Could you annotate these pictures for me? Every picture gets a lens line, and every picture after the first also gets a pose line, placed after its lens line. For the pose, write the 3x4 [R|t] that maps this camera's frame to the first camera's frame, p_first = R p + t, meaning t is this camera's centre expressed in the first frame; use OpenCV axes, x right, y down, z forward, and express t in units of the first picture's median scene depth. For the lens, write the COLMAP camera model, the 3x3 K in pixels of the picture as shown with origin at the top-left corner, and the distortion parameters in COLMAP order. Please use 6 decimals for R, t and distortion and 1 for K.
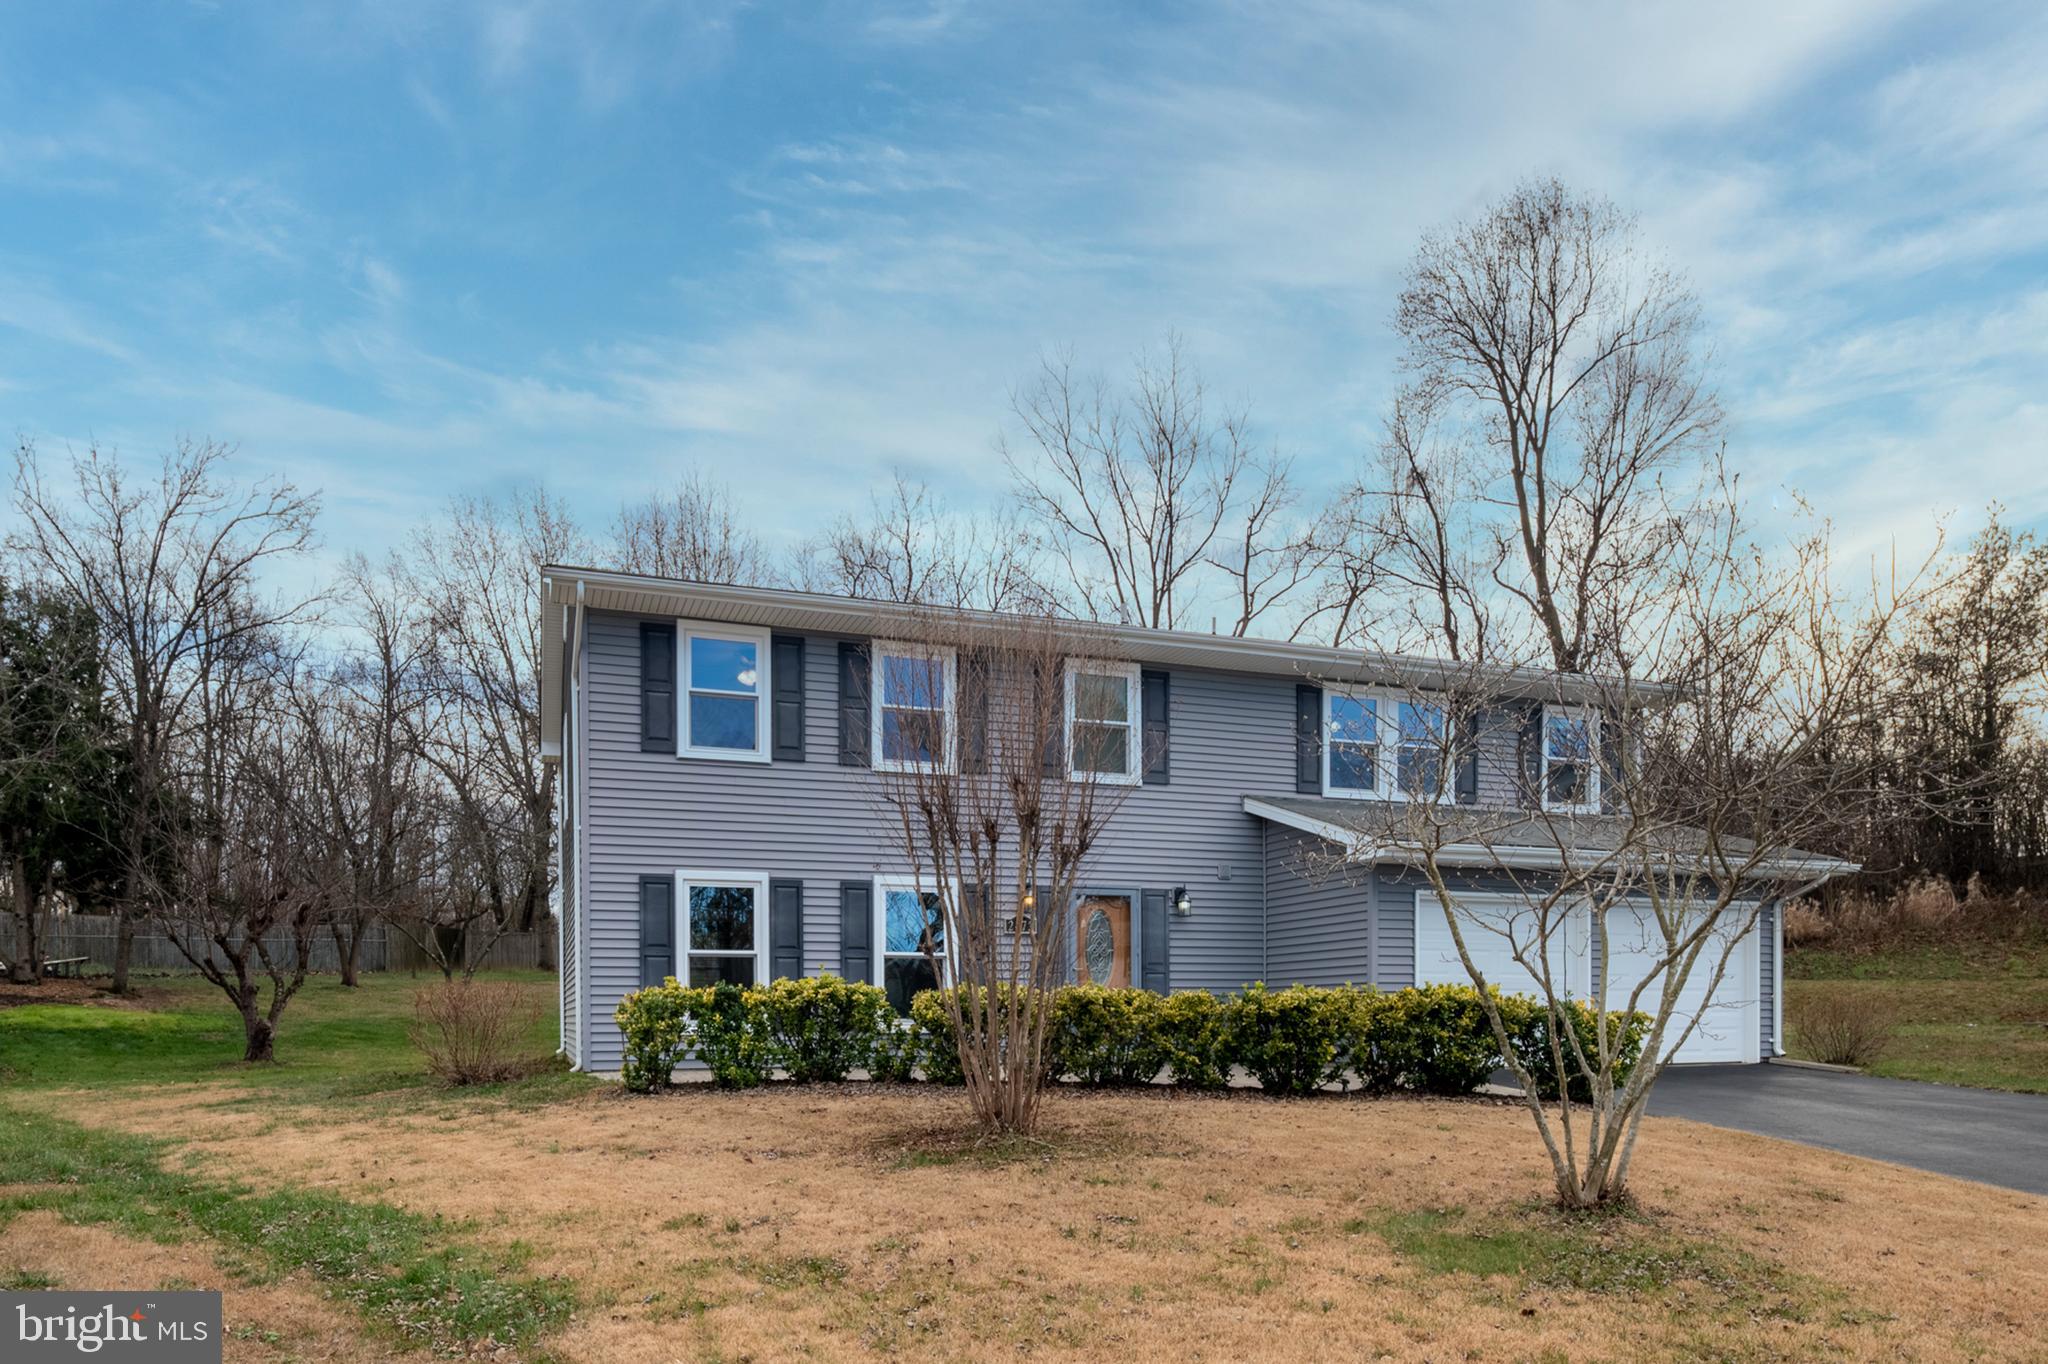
lens RADIAL K [[1084.9, 0, 1024.0], [0, 1084.9, 632.0], [0, 0, 1]] dist [0.000694, -0.000320]
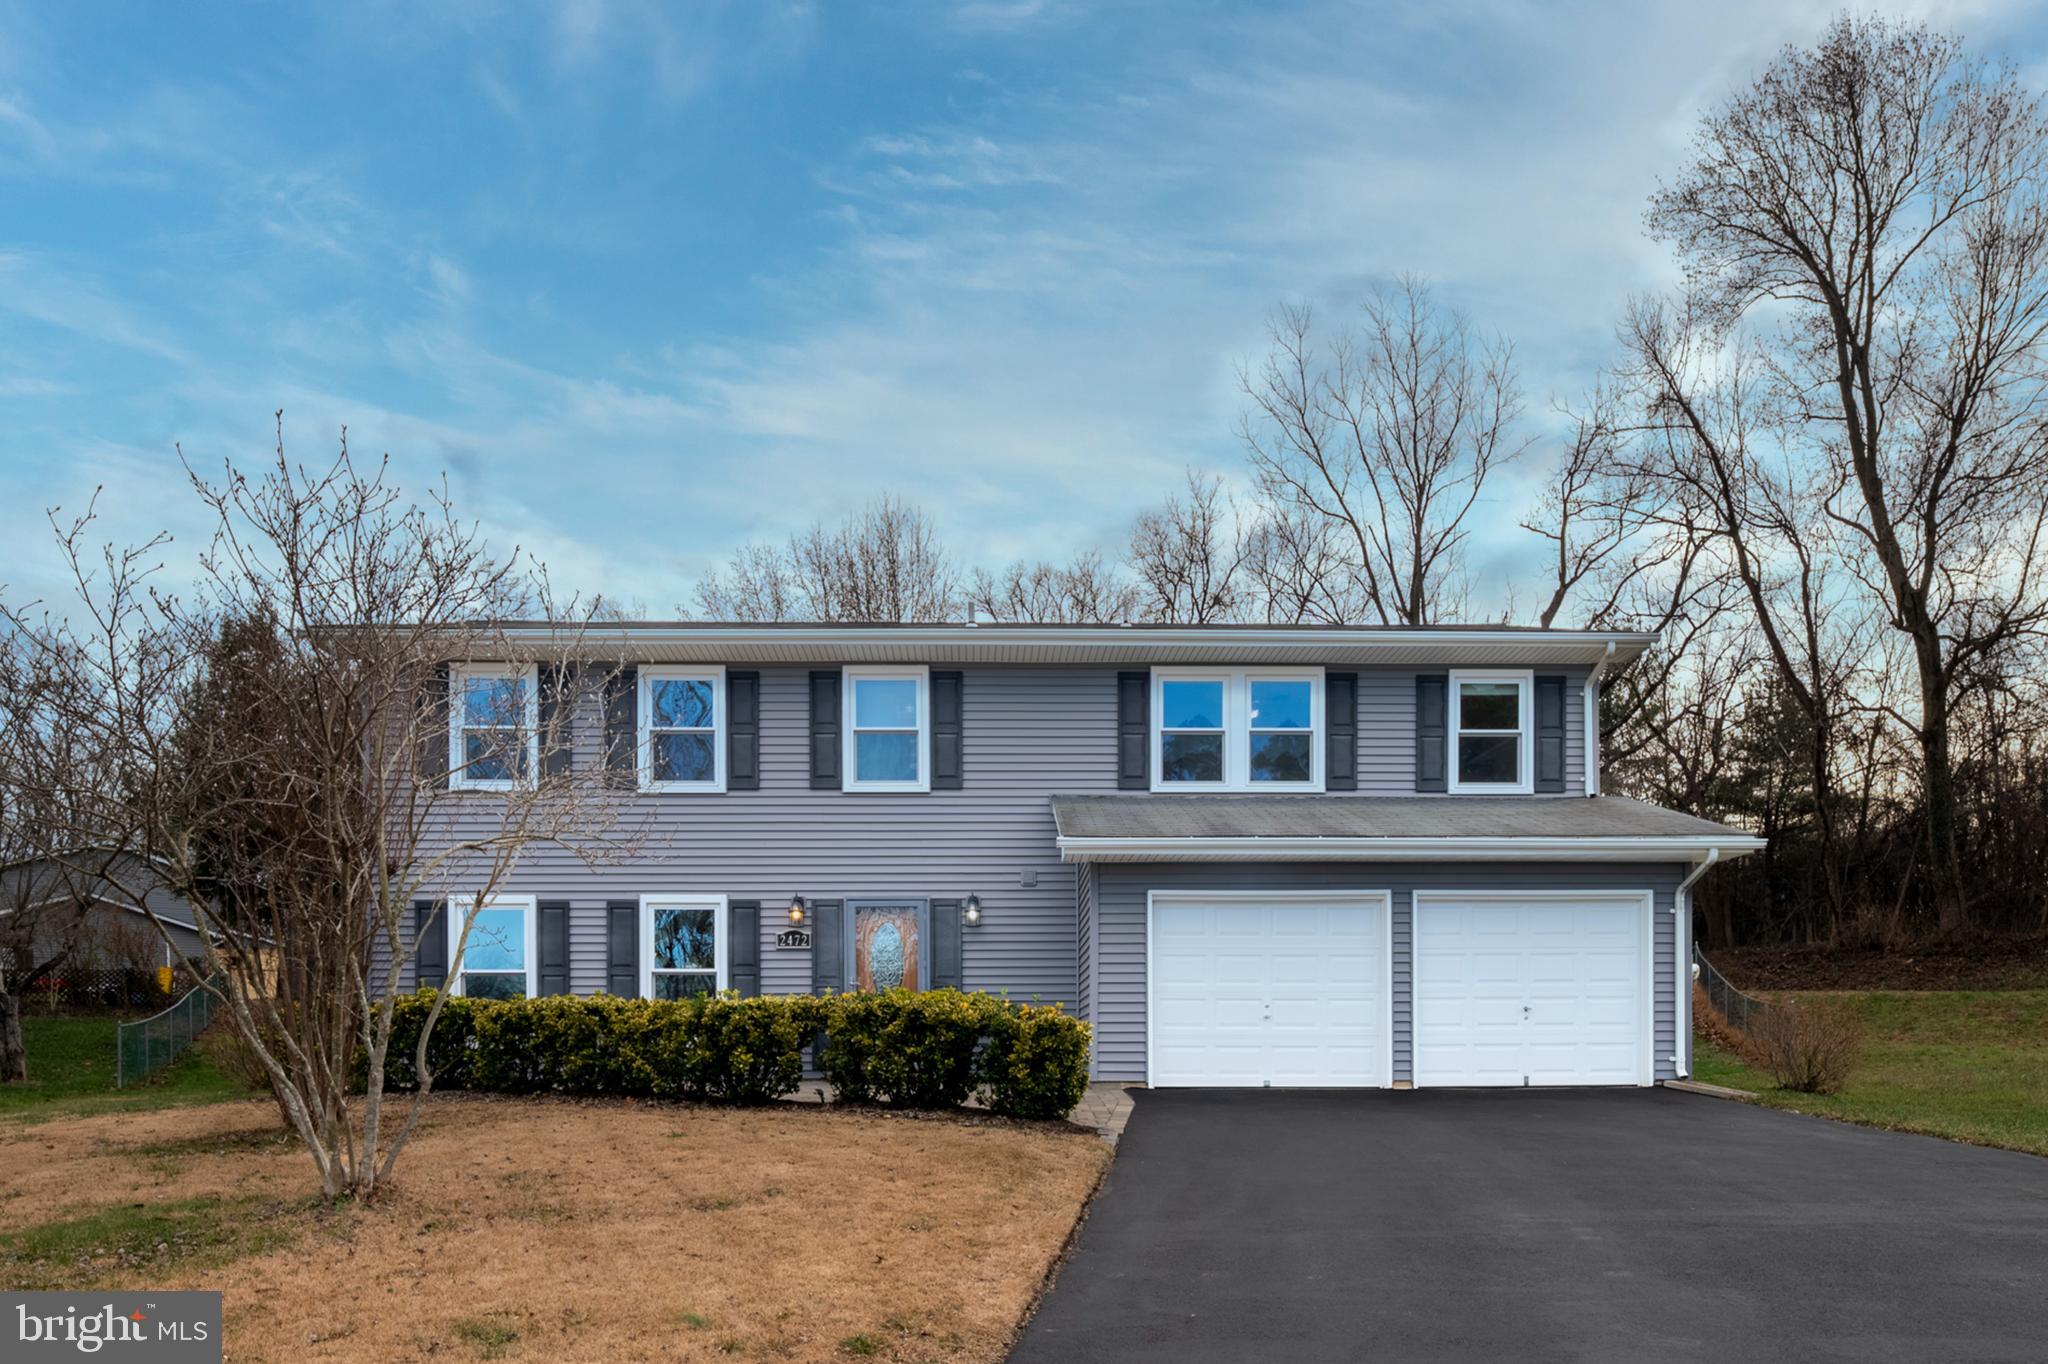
lens RADIAL K [[1053.7, 0, 1024.0], [0, 1053.7, 682.0], [0, 0, 1]] dist [-0.010493, -0.000346]
pose [[0.960353, -0.088300, -0.264434, 0.351685], [0.094011, 0.995531, 0.008995, 0.035399], [0.262458, -0.033498, 0.964362, 0.103137]]
